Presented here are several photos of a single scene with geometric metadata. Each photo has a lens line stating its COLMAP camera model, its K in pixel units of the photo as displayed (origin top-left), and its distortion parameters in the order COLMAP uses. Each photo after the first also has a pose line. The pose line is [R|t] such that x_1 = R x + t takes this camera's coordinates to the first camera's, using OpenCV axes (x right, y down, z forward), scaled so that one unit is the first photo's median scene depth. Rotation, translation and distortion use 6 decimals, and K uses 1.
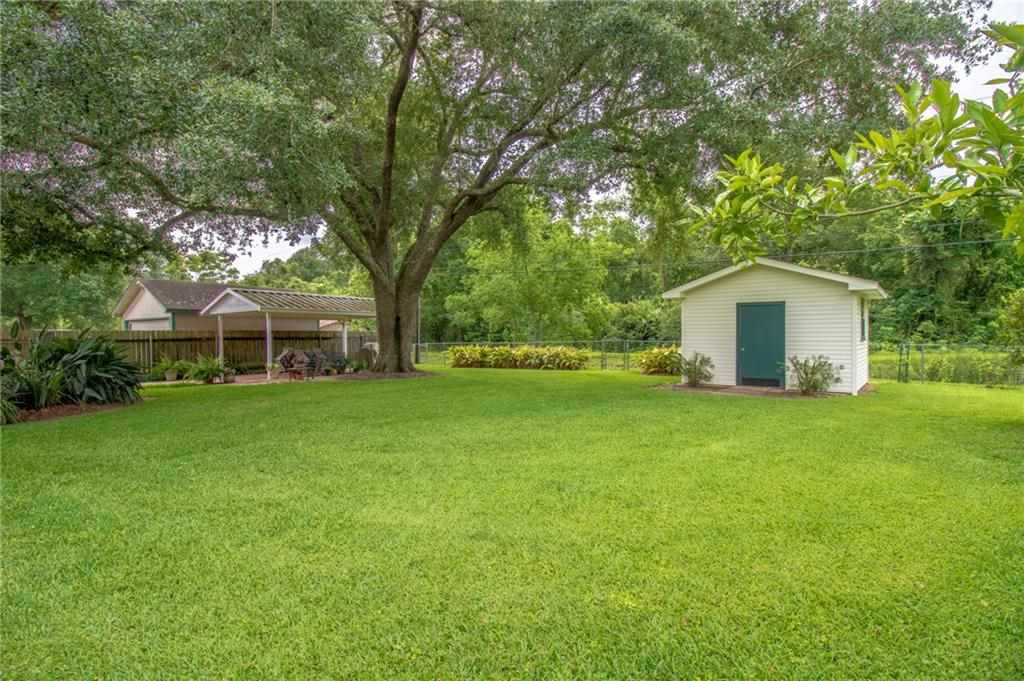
lens RADIAL K [[488.0, 0, 513.0], [0, 488.0, 340.7], [0, 0, 1]] dist [-0.014035, -0.005630]
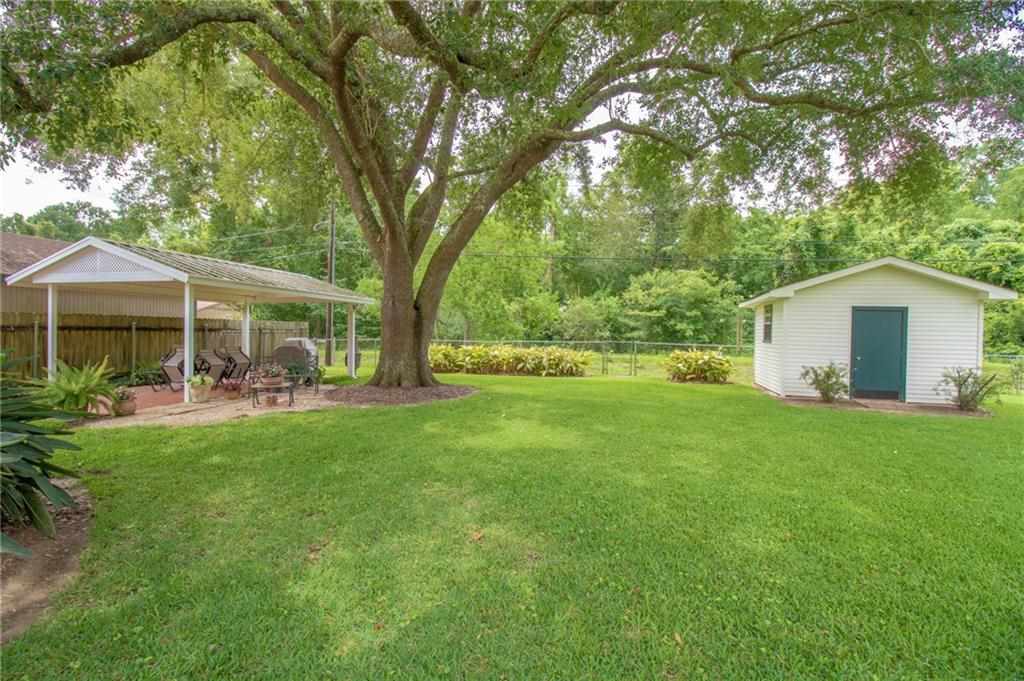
lens RADIAL K [[488.0, 0, 512.1], [0, 488.0, 337.9], [0, 0, 1]] dist [-0.014035, -0.005630]
pose [[0.924553, 0.019083, 0.380576, -0.310342], [-0.021204, 0.999774, 0.001381, -0.004425], [-0.380464, -0.009346, 0.924748, 0.274355]]
